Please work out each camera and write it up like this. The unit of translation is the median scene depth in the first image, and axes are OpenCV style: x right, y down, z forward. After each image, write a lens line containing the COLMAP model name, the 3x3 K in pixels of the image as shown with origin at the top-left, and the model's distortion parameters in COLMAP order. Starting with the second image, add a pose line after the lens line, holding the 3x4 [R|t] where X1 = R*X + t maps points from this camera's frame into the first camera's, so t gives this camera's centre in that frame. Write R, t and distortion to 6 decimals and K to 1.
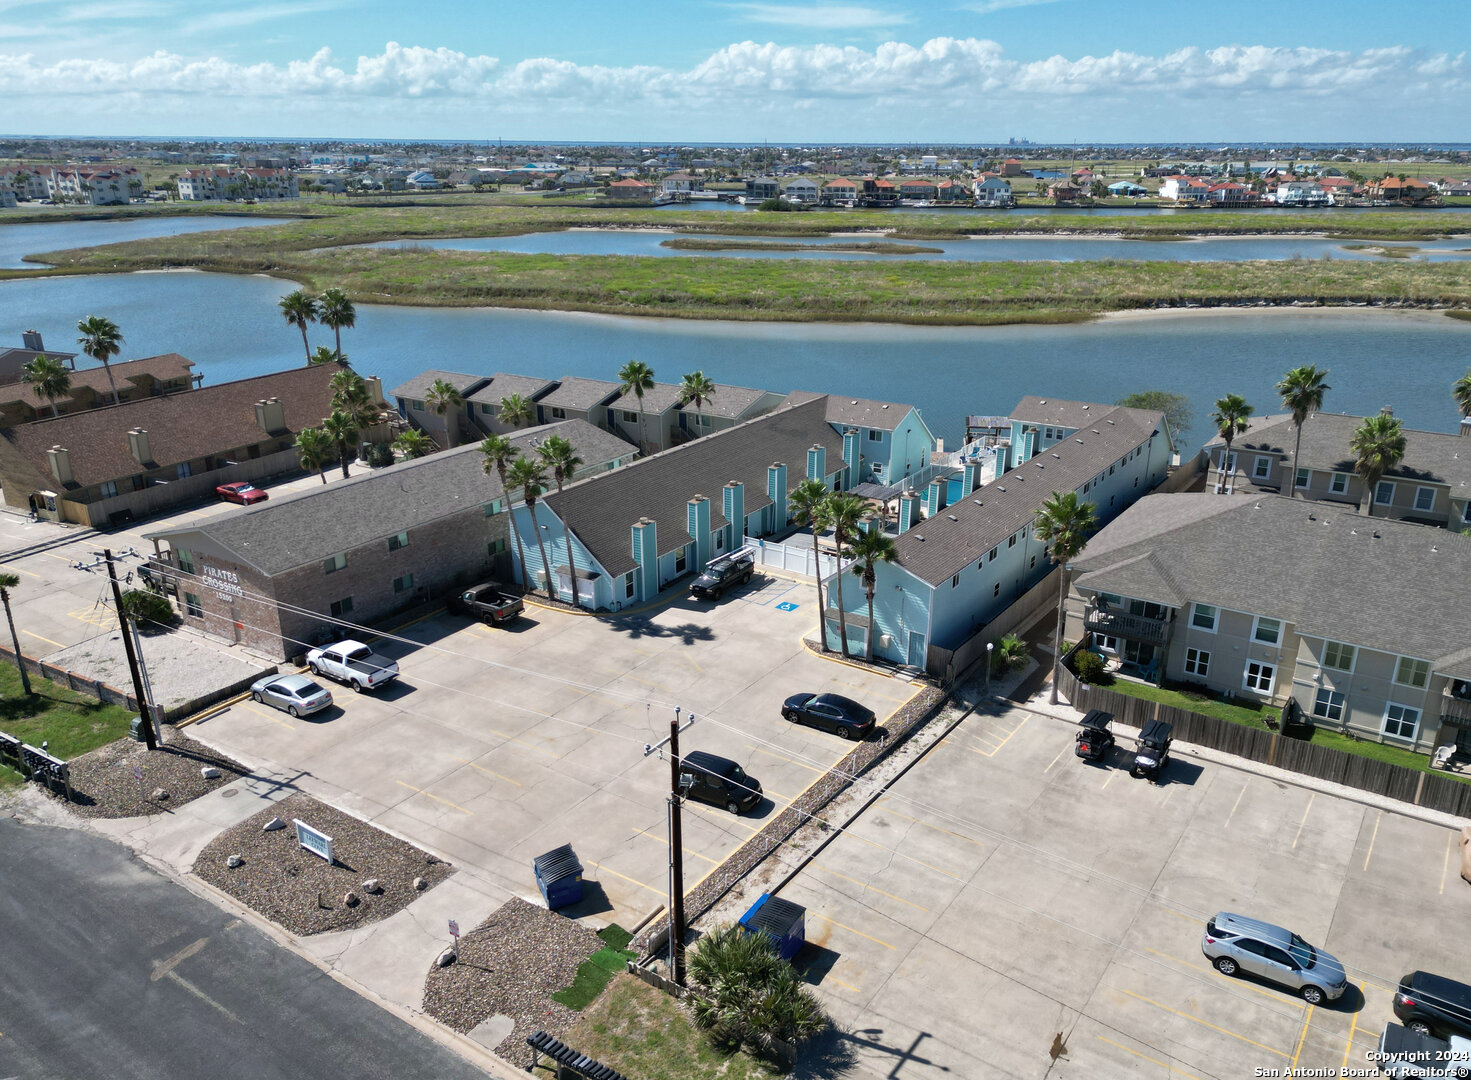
lens RADIAL K [[1166.2, 0, 739.6], [0, 1166.2, 540.3], [0, 0, 1]] dist [0.034296, -0.051295]
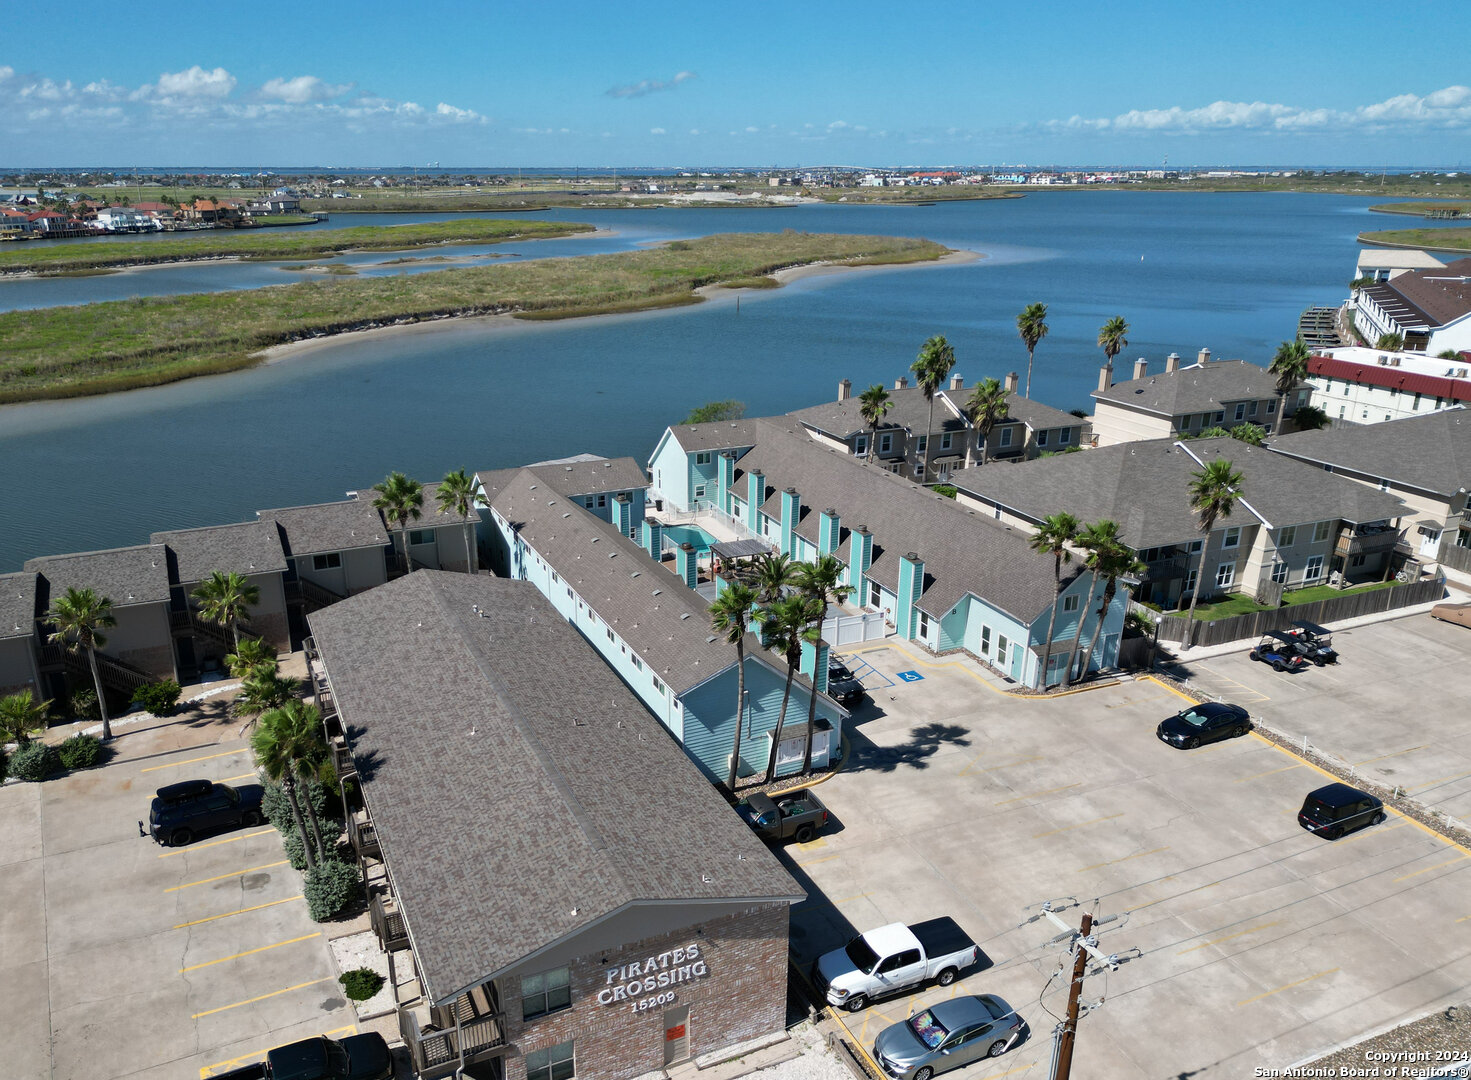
lens RADIAL K [[1166.2, 0, 742.5], [0, 1166.2, 547.2], [0, 0, 1]] dist [0.034296, -0.051295]
pose [[0.517478, -0.262963, 0.814289, -0.258224], [0.274321, 0.952365, 0.133222, -0.067956], [-0.810533, 0.154437, 0.564964, 0.206297]]
